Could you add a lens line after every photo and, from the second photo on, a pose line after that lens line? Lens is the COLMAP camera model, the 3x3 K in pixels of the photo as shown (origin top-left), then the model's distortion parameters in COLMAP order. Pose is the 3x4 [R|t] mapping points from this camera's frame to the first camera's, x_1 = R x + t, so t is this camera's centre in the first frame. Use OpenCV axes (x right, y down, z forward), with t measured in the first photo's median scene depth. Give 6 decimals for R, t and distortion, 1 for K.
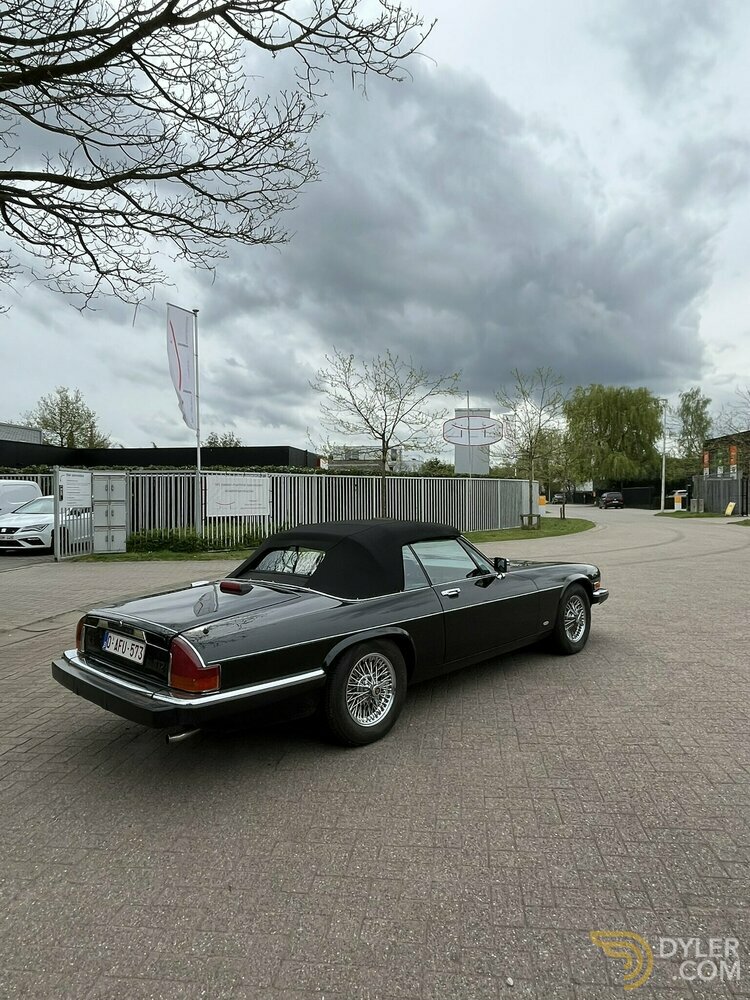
lens RADIAL K [[623.2, 0, 392.4], [0, 623.2, 500.0], [0, 0, 1]] dist [0.000719, -0.002854]
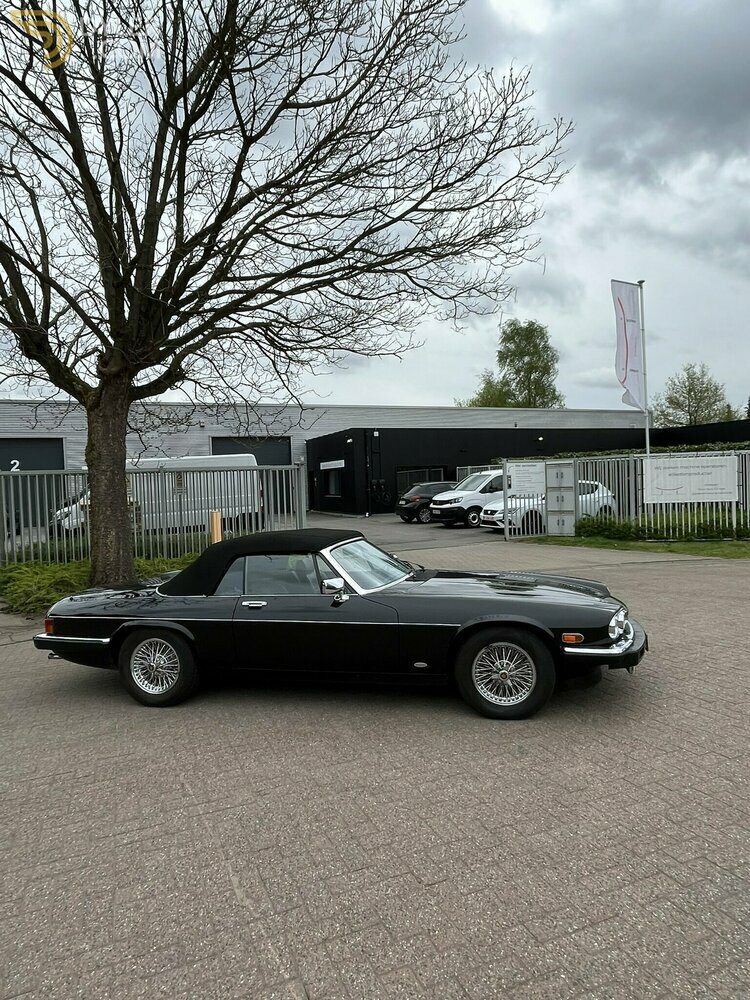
lens RADIAL K [[626.8, 0, 375.0], [0, 626.8, 500.0], [0, 0, 1]] dist [0.001794, -0.000357]
pose [[0.498559, 0.011280, -0.866782, 0.320608], [0.026290, 0.999259, 0.028125, -0.015524], [0.866457, -0.036810, 0.497893, 0.186282]]
